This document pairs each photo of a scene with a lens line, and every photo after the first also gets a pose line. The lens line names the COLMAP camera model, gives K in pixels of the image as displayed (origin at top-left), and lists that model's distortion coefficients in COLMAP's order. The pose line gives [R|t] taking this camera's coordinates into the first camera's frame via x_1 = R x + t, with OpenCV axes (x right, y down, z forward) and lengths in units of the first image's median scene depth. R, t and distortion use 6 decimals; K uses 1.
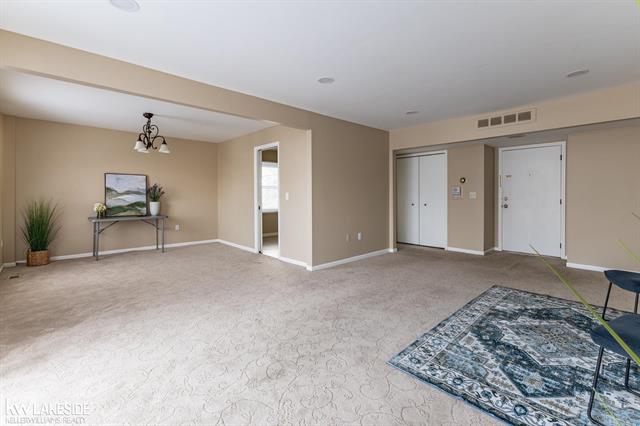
lens RADIAL K [[285.0, 0, 329.3], [0, 285.0, 195.6], [0, 0, 1]] dist [0.001638, -0.000069]
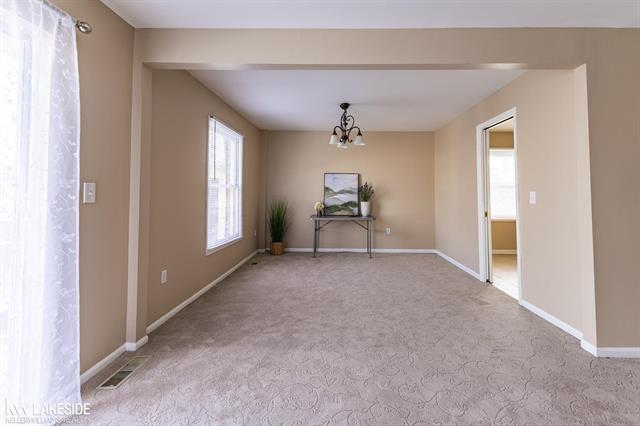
lens RADIAL K [[286.5, 0, 332.7], [0, 286.5, 184.6], [0, 0, 1]] dist [0.003261, 0.000341]
pose [[0.704601, -0.020266, -0.709315, -0.020049], [-0.006938, 0.999348, -0.035444, -0.000309], [0.709570, 0.029895, 0.704000, 0.285318]]
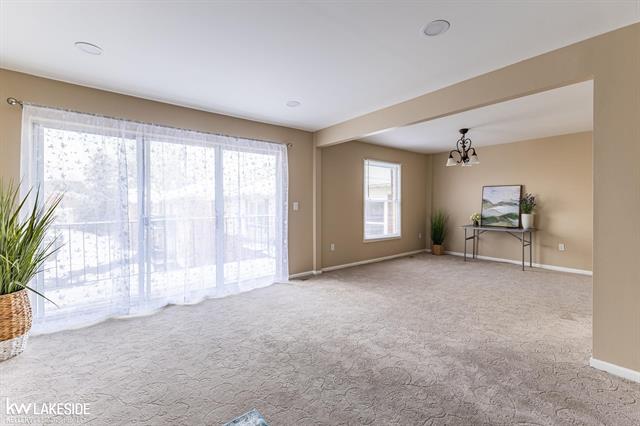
lens RADIAL K [[281.5, 0, 320.5], [0, 281.5, 207.4], [0, 0, 1]] dist [0.002505, 0.000137]
pose [[-0.103030, 0.014243, -0.994576, 0.384172], [-0.004563, 0.999880, 0.014791, -0.010102], [0.994668, 0.006063, -0.102952, 0.484875]]
